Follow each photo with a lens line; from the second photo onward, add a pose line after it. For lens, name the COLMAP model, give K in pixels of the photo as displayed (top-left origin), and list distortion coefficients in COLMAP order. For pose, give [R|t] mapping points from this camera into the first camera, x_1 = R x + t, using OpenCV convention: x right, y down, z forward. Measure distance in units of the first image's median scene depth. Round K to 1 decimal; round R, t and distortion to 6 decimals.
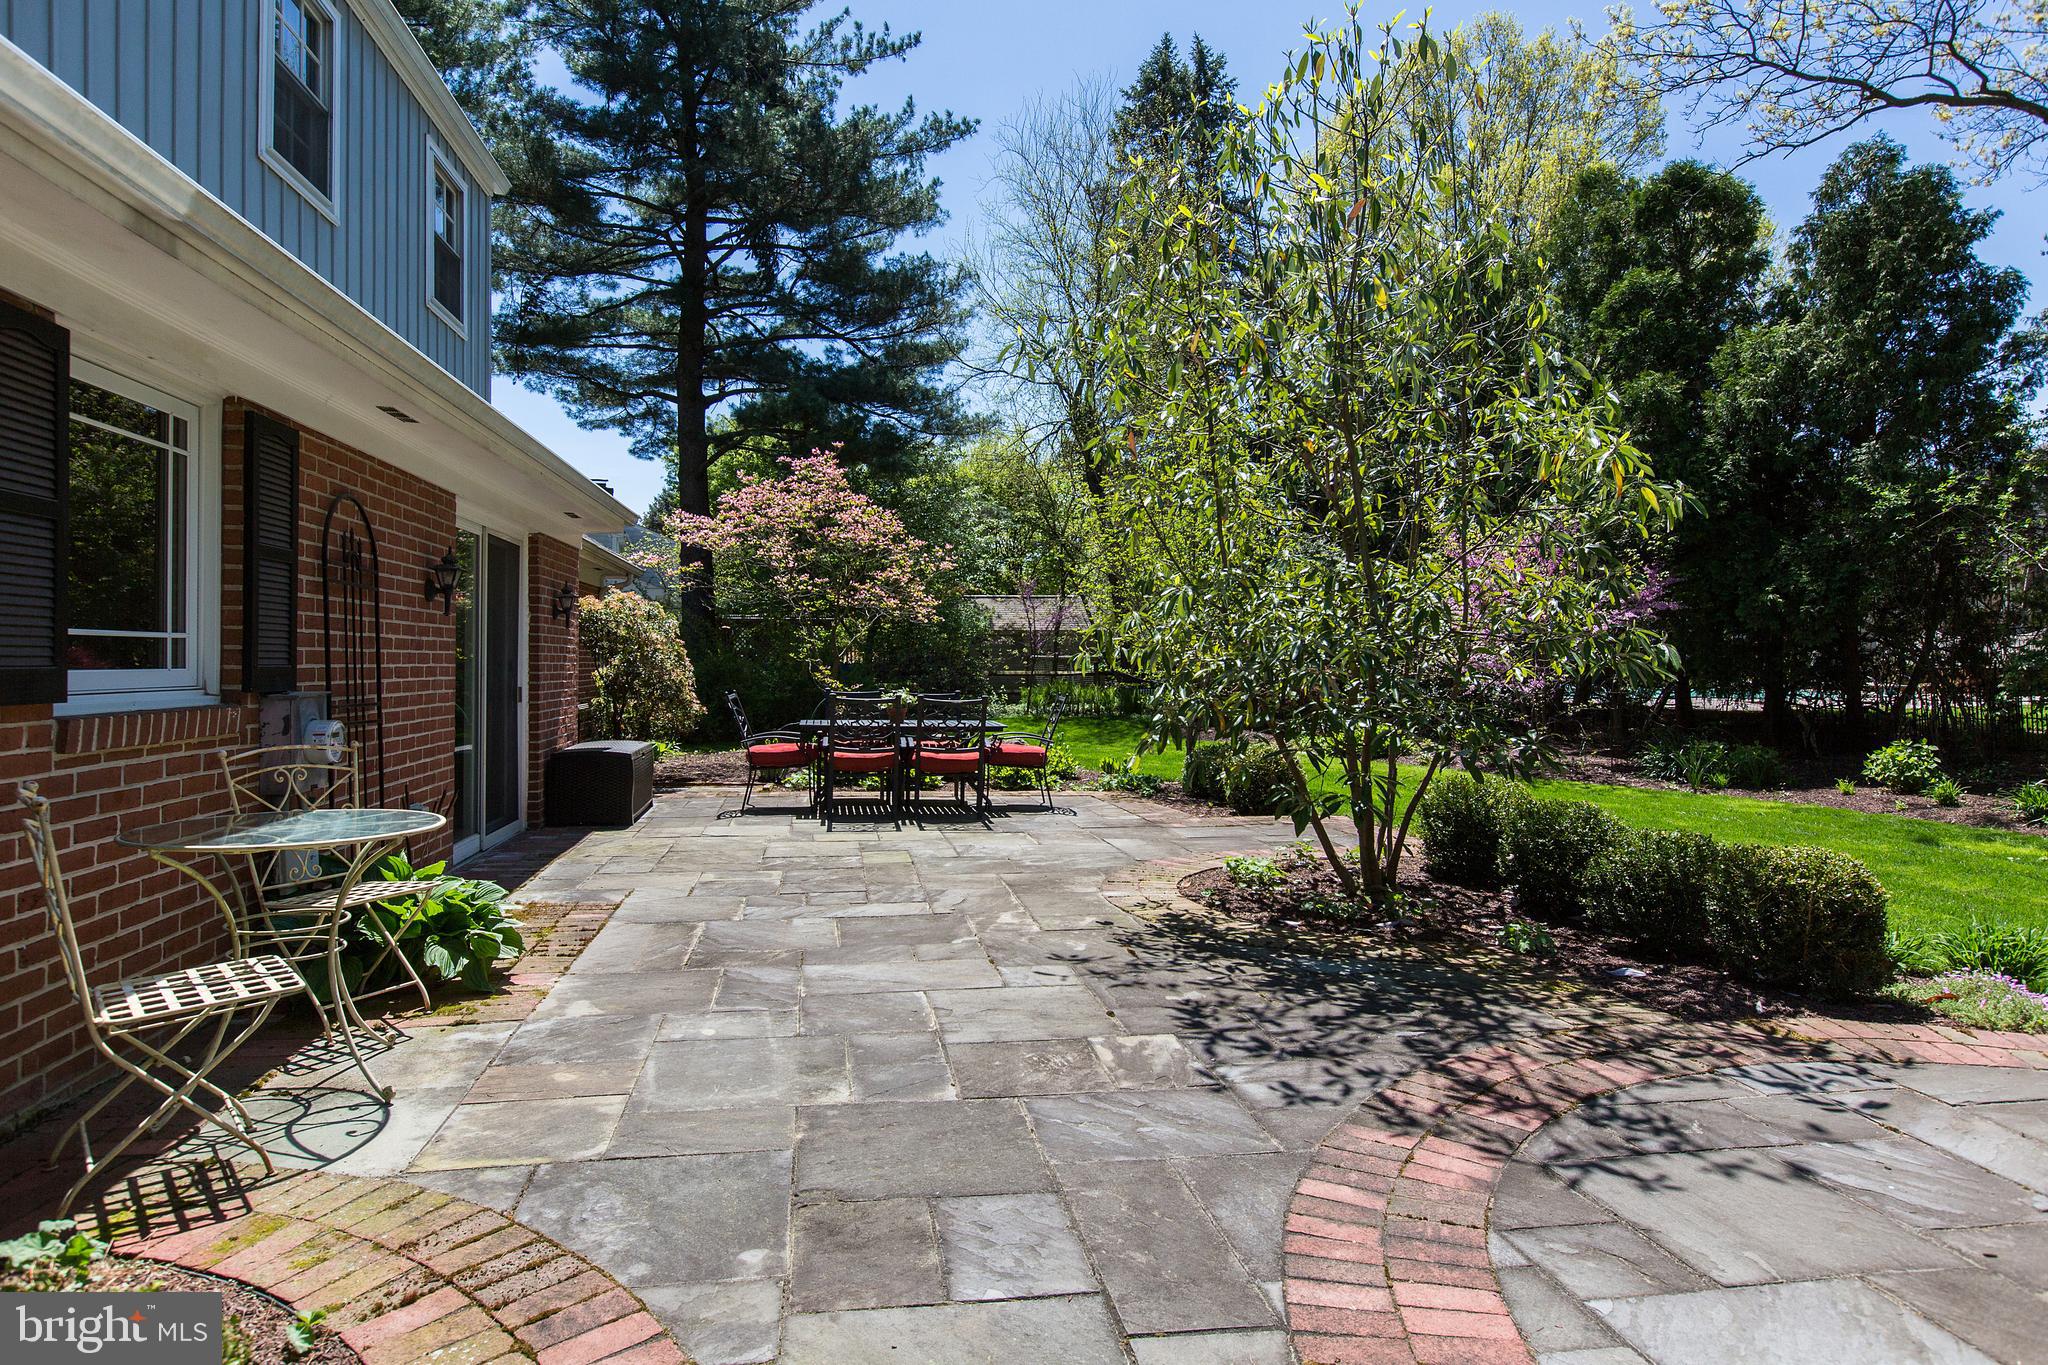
lens RADIAL K [[1172.6, 0, 1016.6], [0, 1172.6, 659.6], [0, 0, 1]] dist [0.000149, -0.000328]
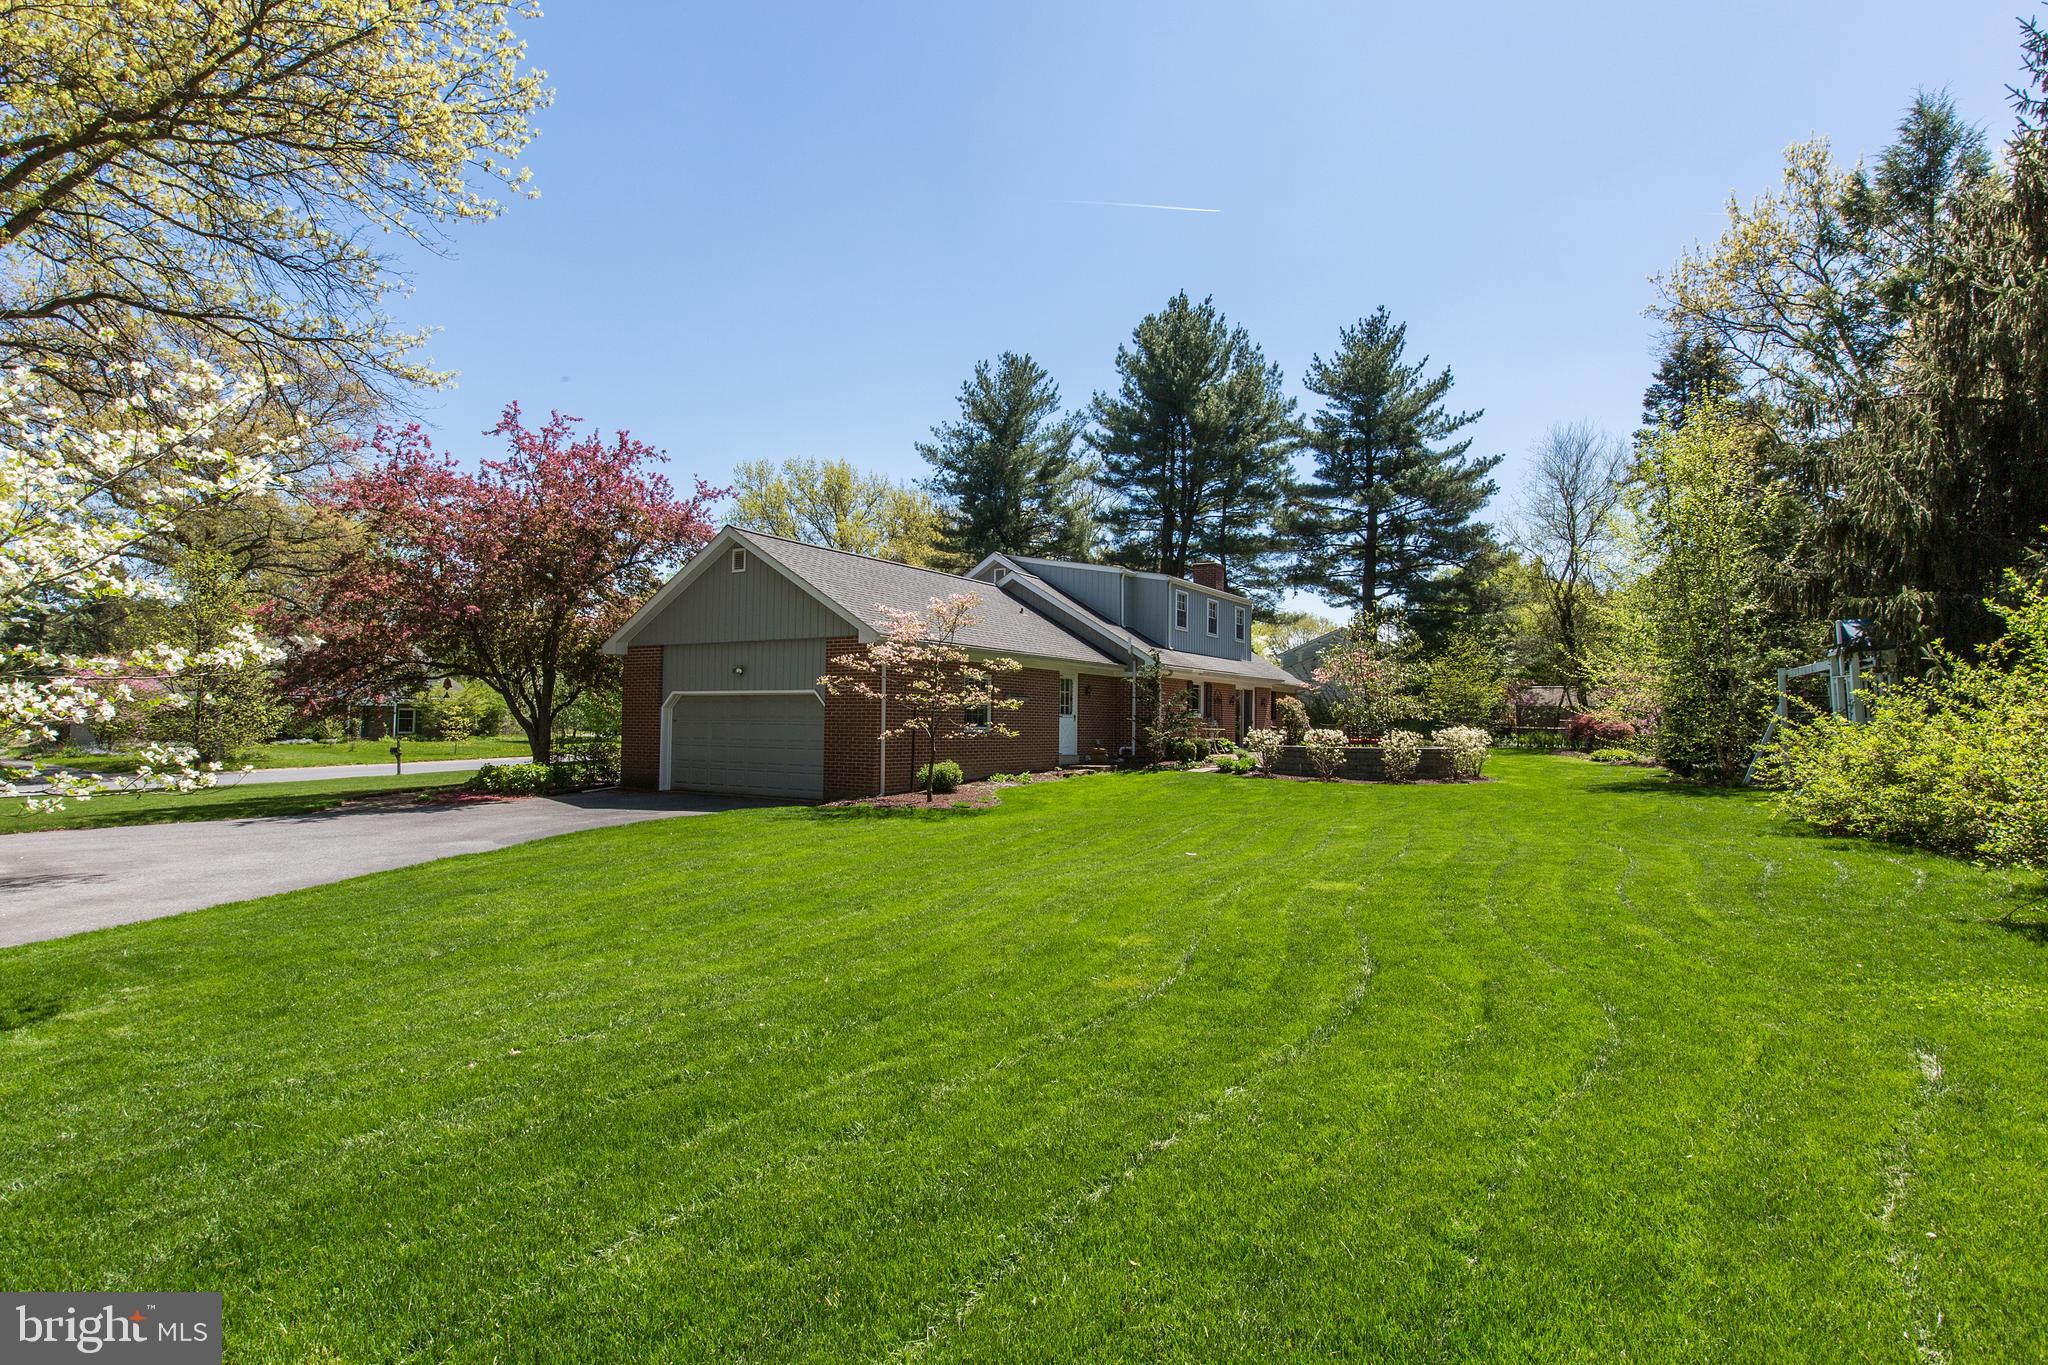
lens RADIAL K [[1041.2, 0, 1024.0], [0, 1041.2, 682.5], [0, 0, 1]] dist [-0.000293, -0.000077]
pose [[0.747272, -0.011046, -0.664426, 0.542255], [-0.017109, 0.999211, -0.035854, 0.012370], [0.664298, 0.038160, 0.746493, -0.888608]]
